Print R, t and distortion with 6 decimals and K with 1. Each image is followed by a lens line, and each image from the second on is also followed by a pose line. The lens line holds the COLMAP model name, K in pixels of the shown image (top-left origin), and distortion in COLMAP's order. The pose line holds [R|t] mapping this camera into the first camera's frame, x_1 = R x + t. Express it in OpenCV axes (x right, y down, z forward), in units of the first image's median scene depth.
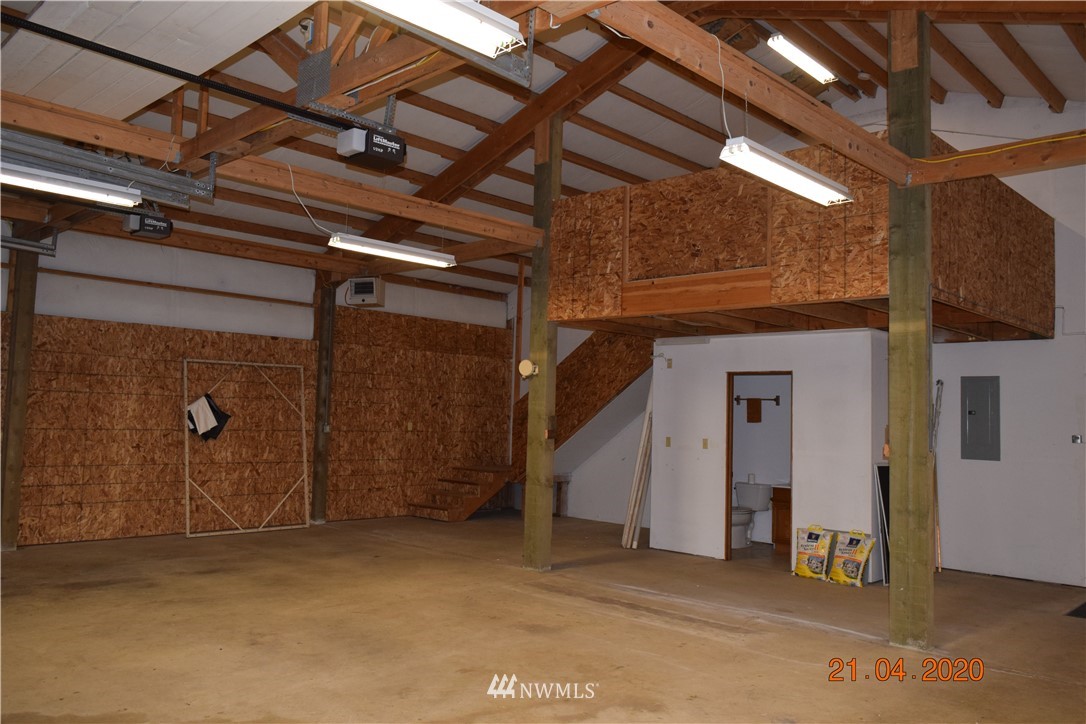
lens RADIAL K [[838.2, 0, 543.0], [0, 838.2, 362.0], [0, 0, 1]] dist [-0.019351, 0.001509]
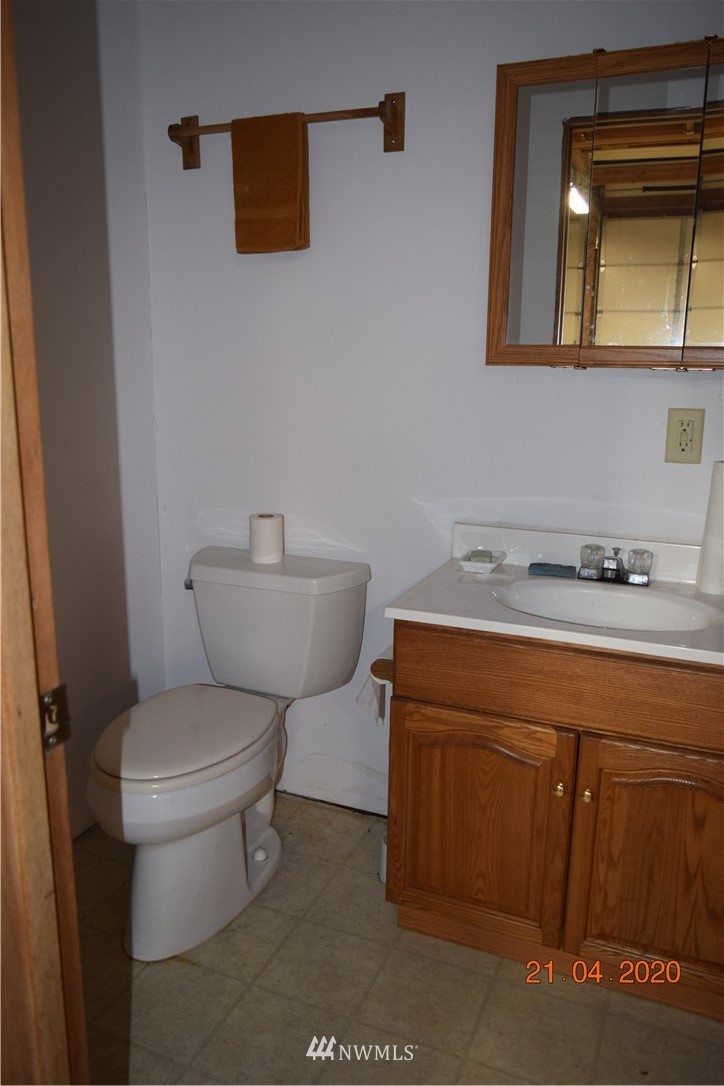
lens RADIAL K [[838.2, 0, 362.0], [0, 838.2, 543.0], [0, 0, 1]] dist [-0.019351, 0.001509]
pose [[0.935133, -0.096160, 0.340998, 0.200665], [-0.006915, 0.957326, 0.288926, 0.081966], [-0.354230, -0.272543, 0.894562, 0.806942]]
